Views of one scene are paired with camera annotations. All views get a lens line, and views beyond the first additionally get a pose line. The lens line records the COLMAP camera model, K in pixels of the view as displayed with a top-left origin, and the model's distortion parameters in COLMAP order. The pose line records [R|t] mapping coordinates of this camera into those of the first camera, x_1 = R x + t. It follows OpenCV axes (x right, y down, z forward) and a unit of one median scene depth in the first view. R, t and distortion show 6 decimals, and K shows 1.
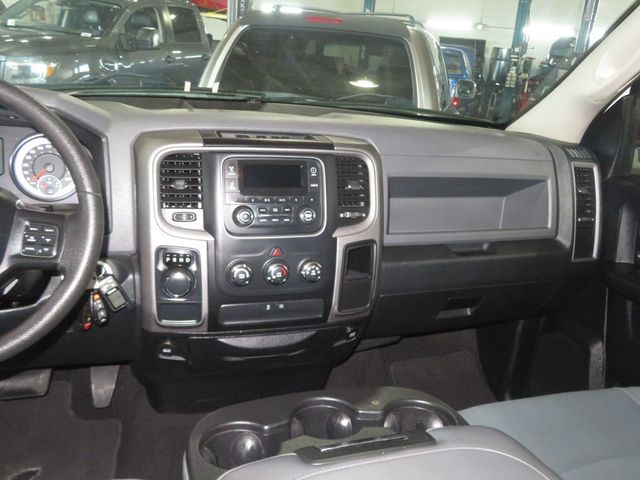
lens RADIAL K [[556.8, 0, 323.4], [0, 556.8, 238.5], [0, 0, 1]] dist [-0.018380, 0.015363]
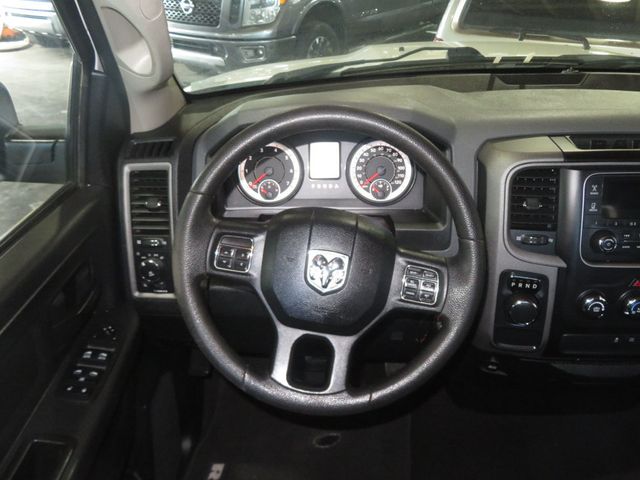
lens RADIAL K [[556.8, 0, 312.7], [0, 556.8, 228.5], [0, 0, 1]] dist [-0.018380, 0.015363]
pose [[0.936412, 0.078366, -0.342041, -0.265472], [-0.028586, 0.988540, 0.148226, -0.170686], [0.349737, -0.129023, 0.927921, 0.031920]]
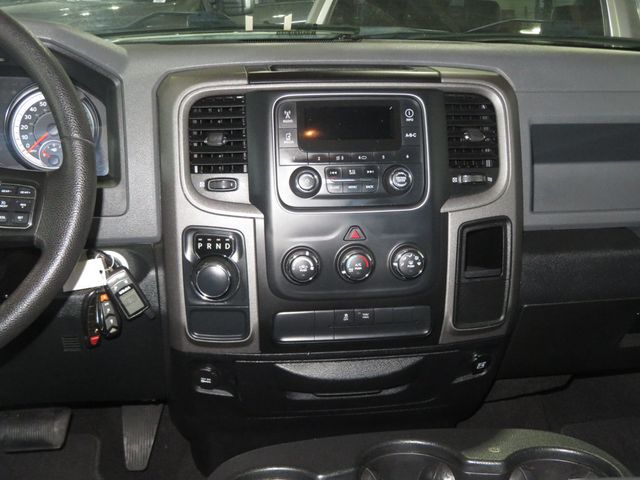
lens RADIAL K [[793.3, 0, 336.5], [0, 793.3, 244.4], [0, 0, 1]] dist [-0.037114, 0.000000]
pose [[0.980100, -0.021581, -0.197327, 0.082075], [0.013166, 0.998951, -0.043861, 0.077481], [0.198066, 0.040390, 0.979356, 0.048669]]
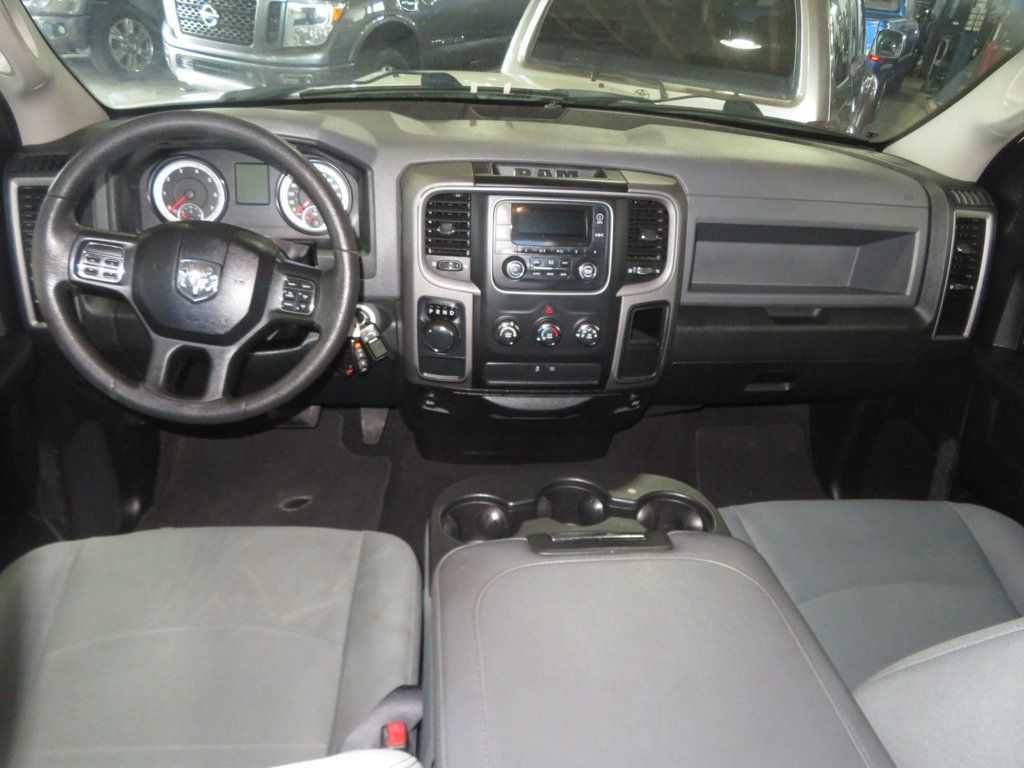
lens RADIAL K [[705.6, 0, 522.3], [0, 705.6, 376.1], [0, 0, 1]] dist [-0.023687, 0.006354]
pose [[0.975634, 0.101141, -0.194701, 0.101655], [-0.058586, 0.975282, 0.213056, -0.108500], [0.211437, -0.196458, 0.957444, -0.107151]]
